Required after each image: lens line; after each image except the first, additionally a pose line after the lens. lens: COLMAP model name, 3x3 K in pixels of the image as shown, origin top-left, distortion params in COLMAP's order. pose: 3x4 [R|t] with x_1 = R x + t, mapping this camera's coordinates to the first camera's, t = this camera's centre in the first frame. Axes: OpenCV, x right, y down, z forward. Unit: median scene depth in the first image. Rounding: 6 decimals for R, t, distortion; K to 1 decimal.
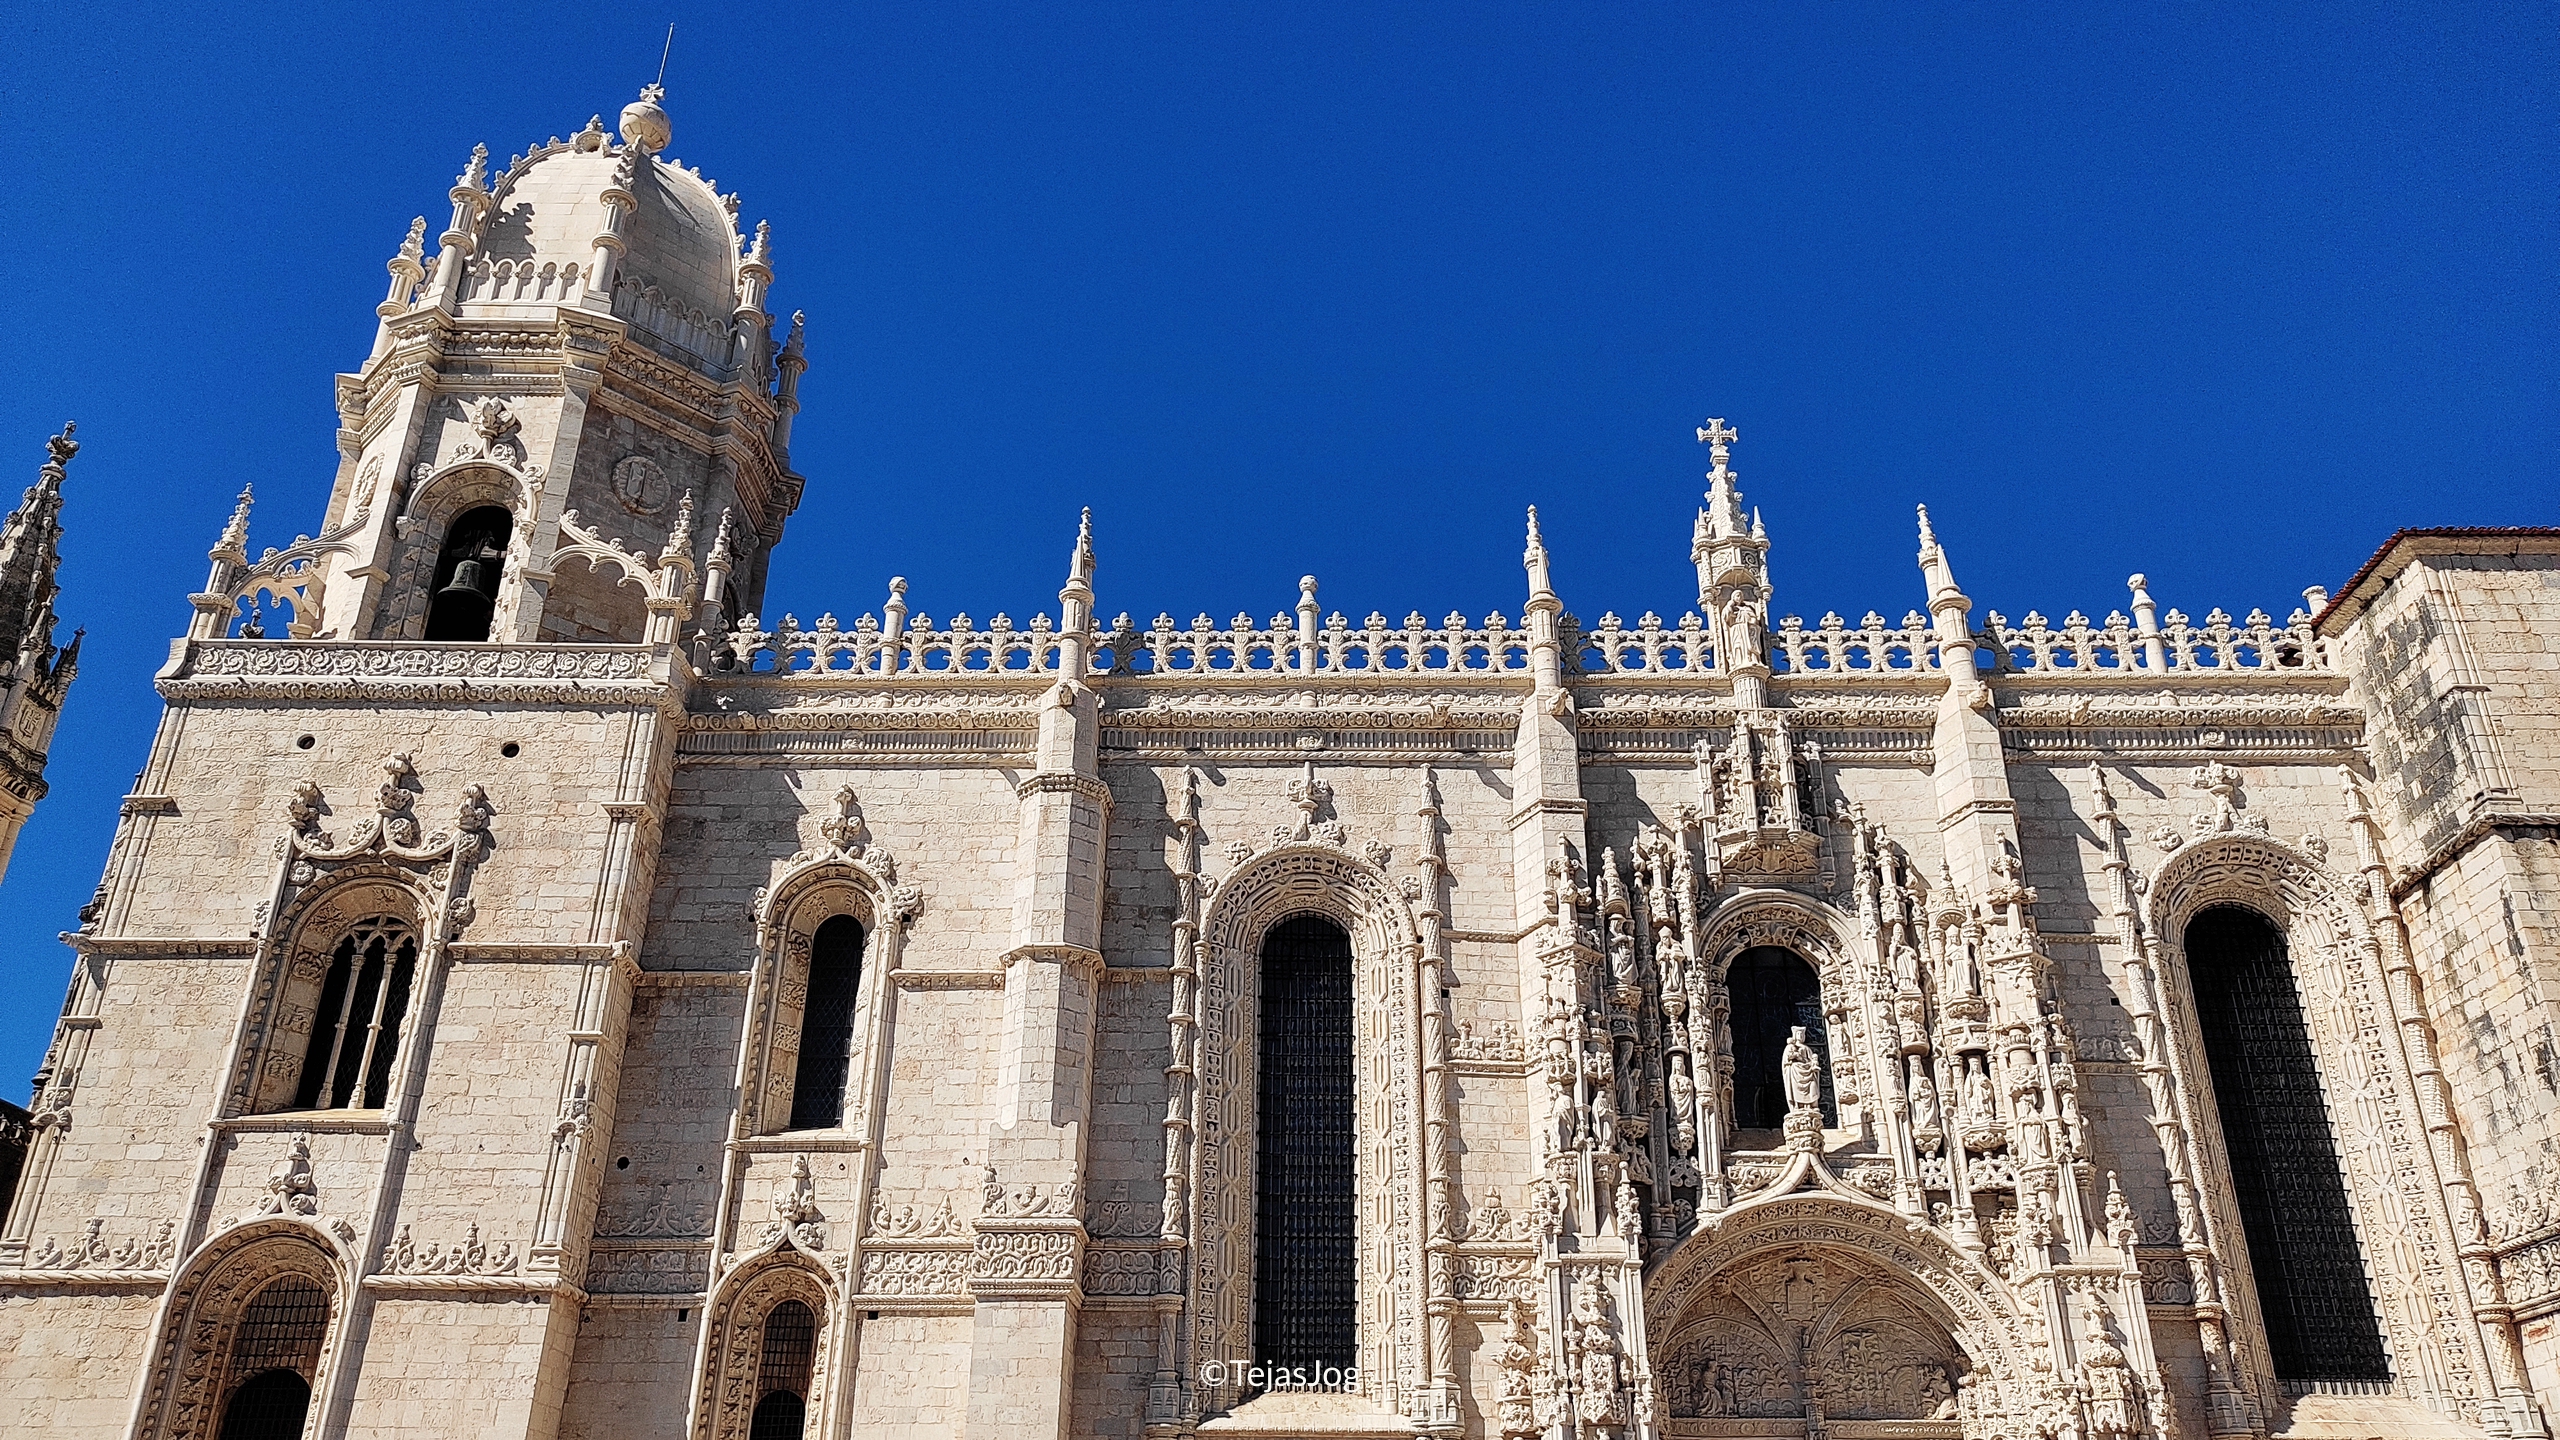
lens RADIAL K [[1904.2, 0, 1280.0], [0, 1904.2, 720.0], [0, 0, 1]] dist [0.026319, -0.028073]
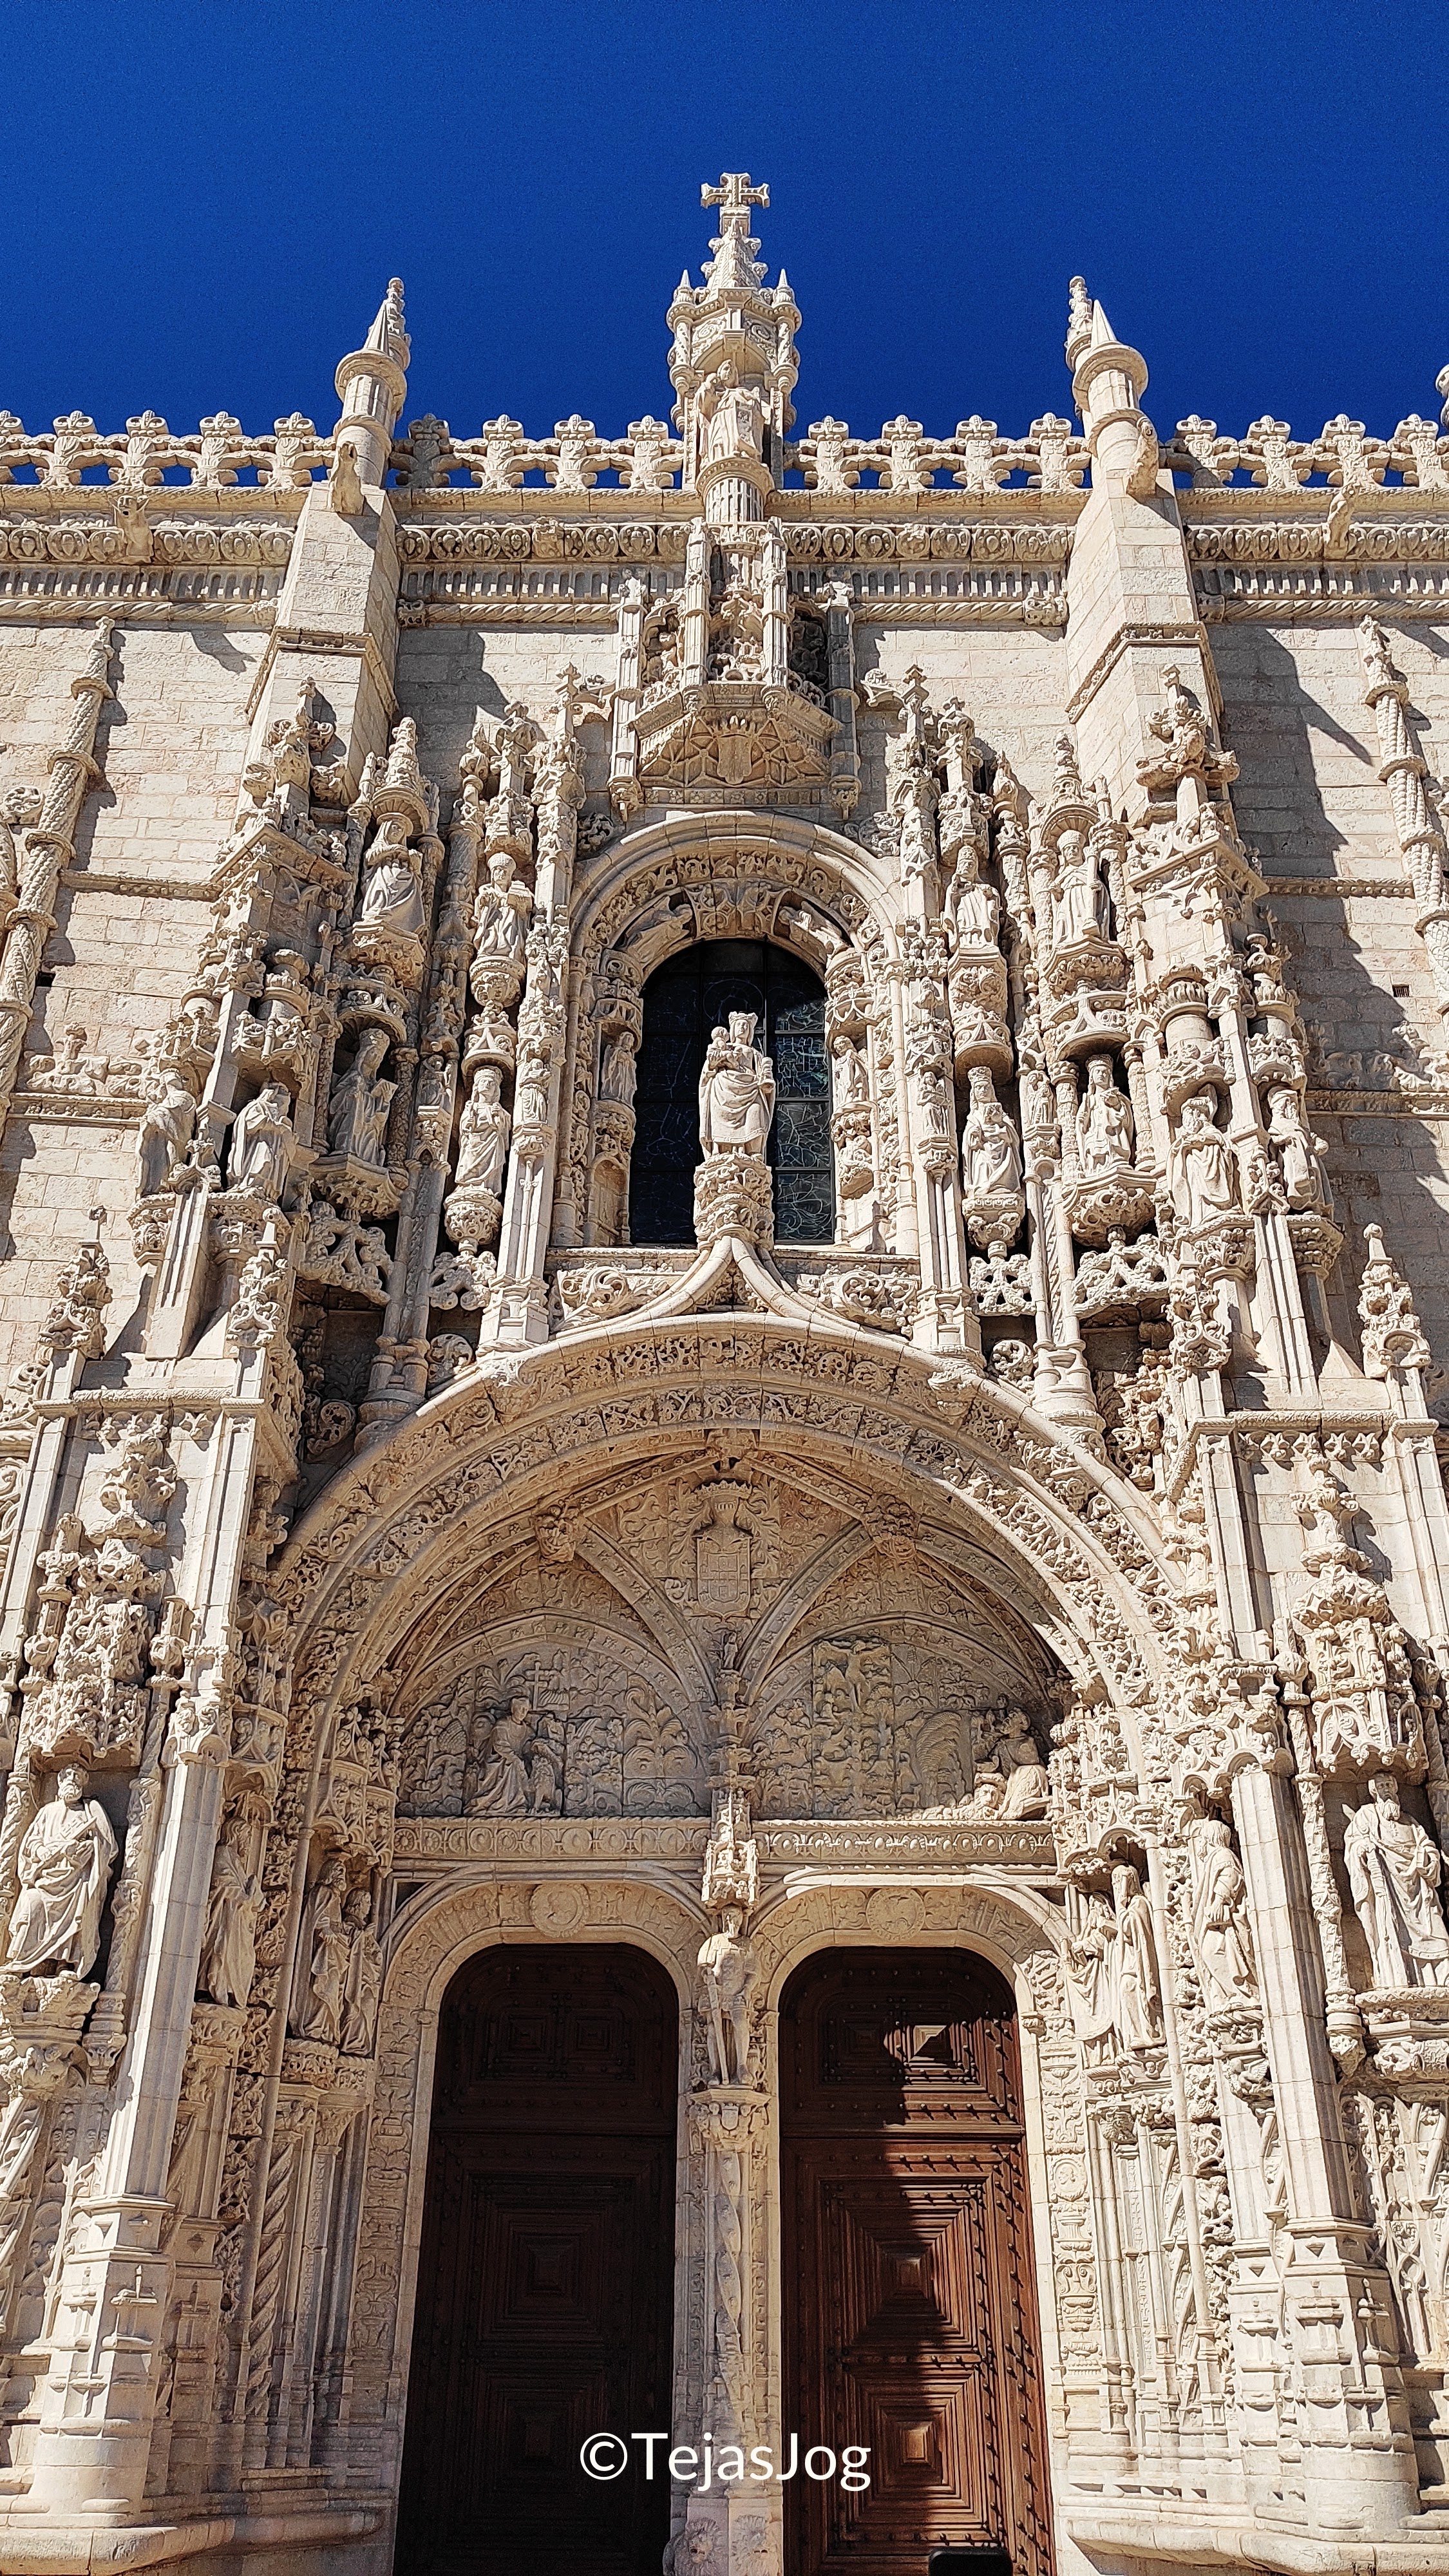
lens RADIAL K [[1916.1, 0, 724.5], [0, 1916.1, 1288.0], [0, 0, 1]] dist [0.026319, -0.028073]
pose [[0.999754, 0.007418, 0.020881, 0.256004], [-0.006019, 0.997783, -0.066280, 0.259459], [-0.021327, 0.066138, 0.997583, 0.521580]]
